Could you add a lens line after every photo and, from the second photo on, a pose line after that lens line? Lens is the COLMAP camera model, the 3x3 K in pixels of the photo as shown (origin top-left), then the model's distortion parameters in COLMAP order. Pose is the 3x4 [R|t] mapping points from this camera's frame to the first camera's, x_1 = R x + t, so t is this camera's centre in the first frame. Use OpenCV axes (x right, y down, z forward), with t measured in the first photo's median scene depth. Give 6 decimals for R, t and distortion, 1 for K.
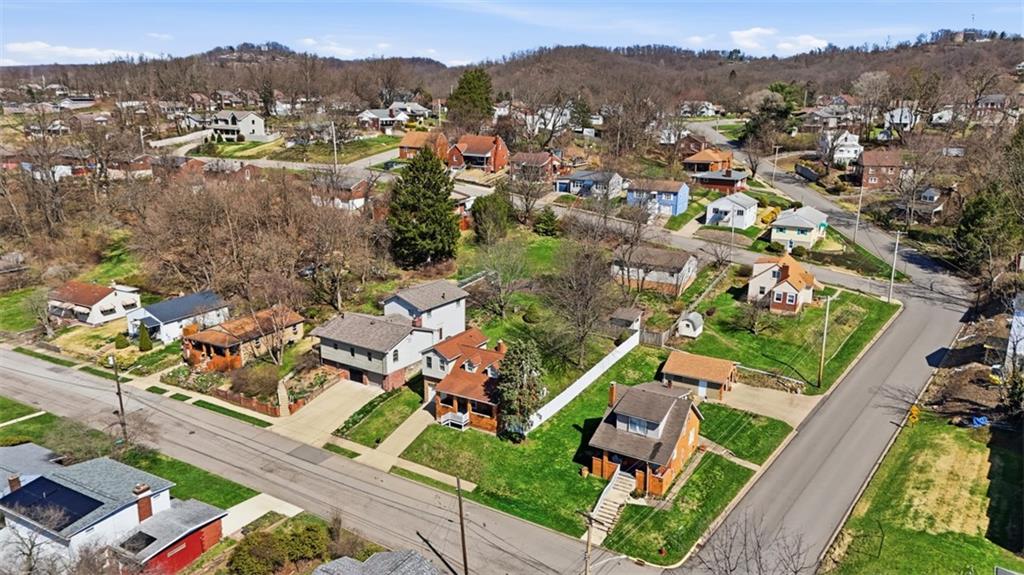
lens RADIAL K [[747.8, 0, 517.4], [0, 747.8, 289.0], [0, 0, 1]] dist [0.062625, -0.062958]
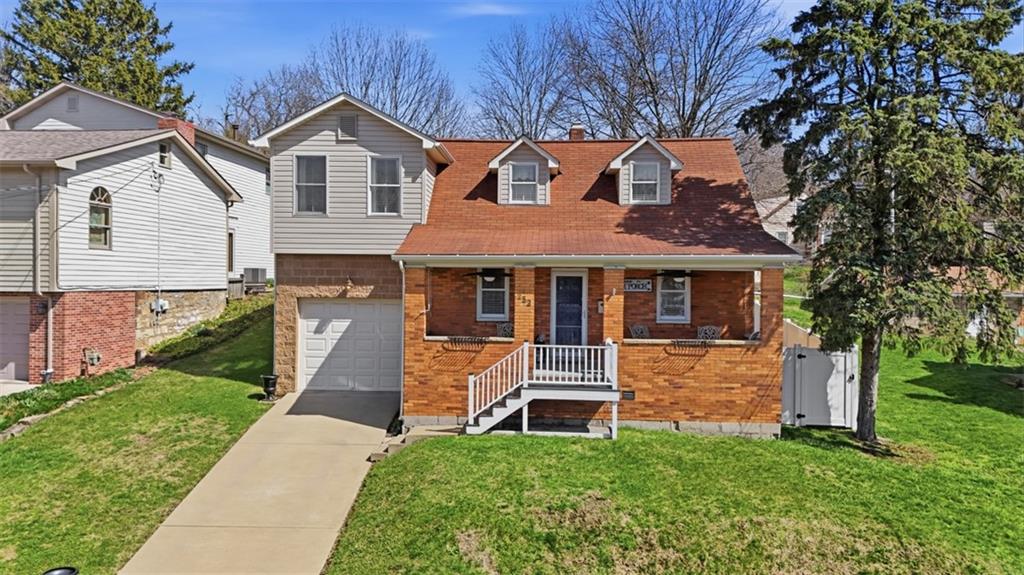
lens RADIAL K [[747.8, 0, 517.4], [0, 747.8, 289.0], [0, 0, 1]] dist [0.062625, -0.062958]
pose [[0.881633, -0.008656, 0.471856, -0.172960], [0.124807, 0.968511, -0.215428, 0.185621], [-0.455133, 0.248819, 0.854952, 0.824798]]
